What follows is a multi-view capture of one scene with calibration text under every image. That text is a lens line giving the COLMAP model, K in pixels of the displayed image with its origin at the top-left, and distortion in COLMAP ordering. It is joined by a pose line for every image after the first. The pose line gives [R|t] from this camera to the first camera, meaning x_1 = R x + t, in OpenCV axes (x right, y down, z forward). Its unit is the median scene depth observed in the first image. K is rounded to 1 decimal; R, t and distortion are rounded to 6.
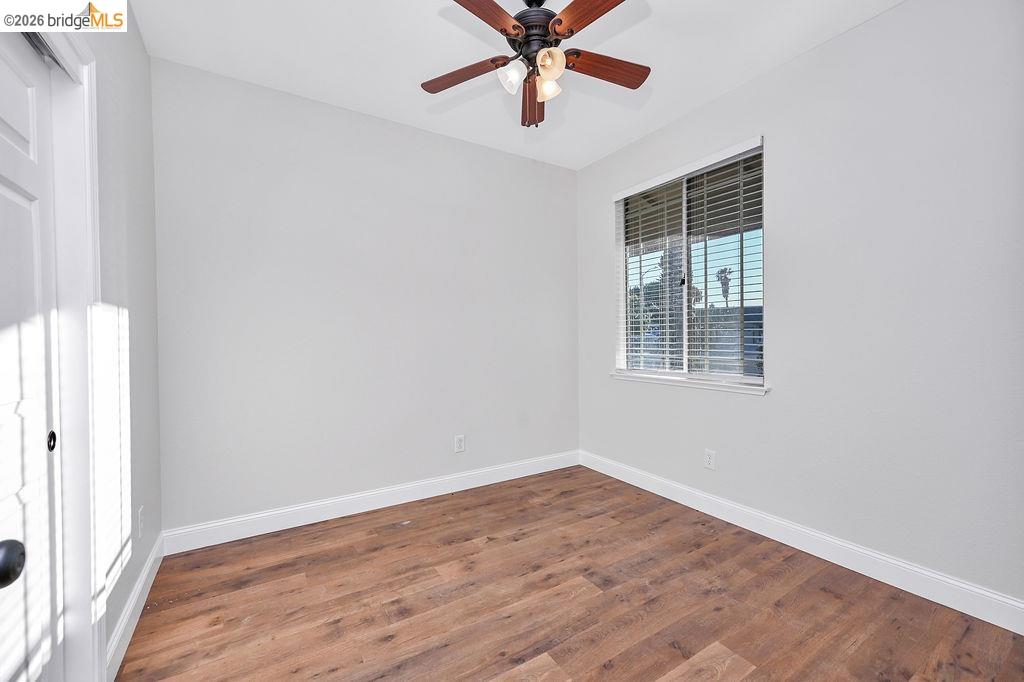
lens RADIAL K [[423.5, 0, 512.7], [0, 423.5, 339.3], [0, 0, 1]] dist [-0.002386, -0.000044]
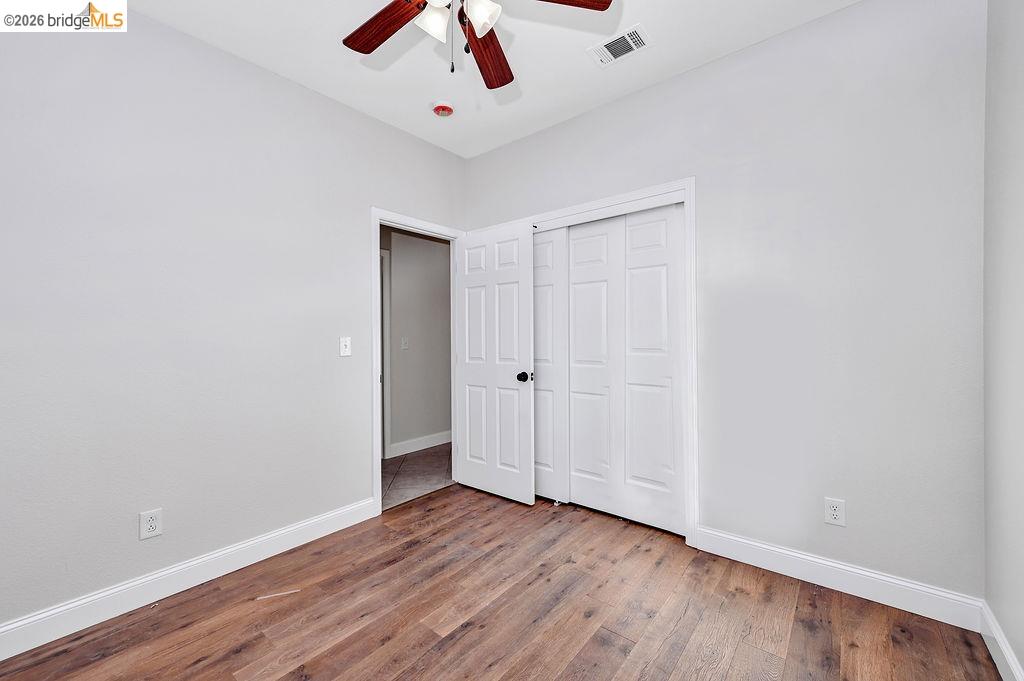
lens RADIAL K [[423.5, 0, 512.7], [0, 423.5, 338.8], [0, 0, 1]] dist [-0.002386, -0.000044]
pose [[-0.949587, 0.017423, -0.313020, 0.221043], [0.014095, 0.999818, 0.012891, -0.023321], [0.313188, 0.007829, -0.949659, 1.957026]]
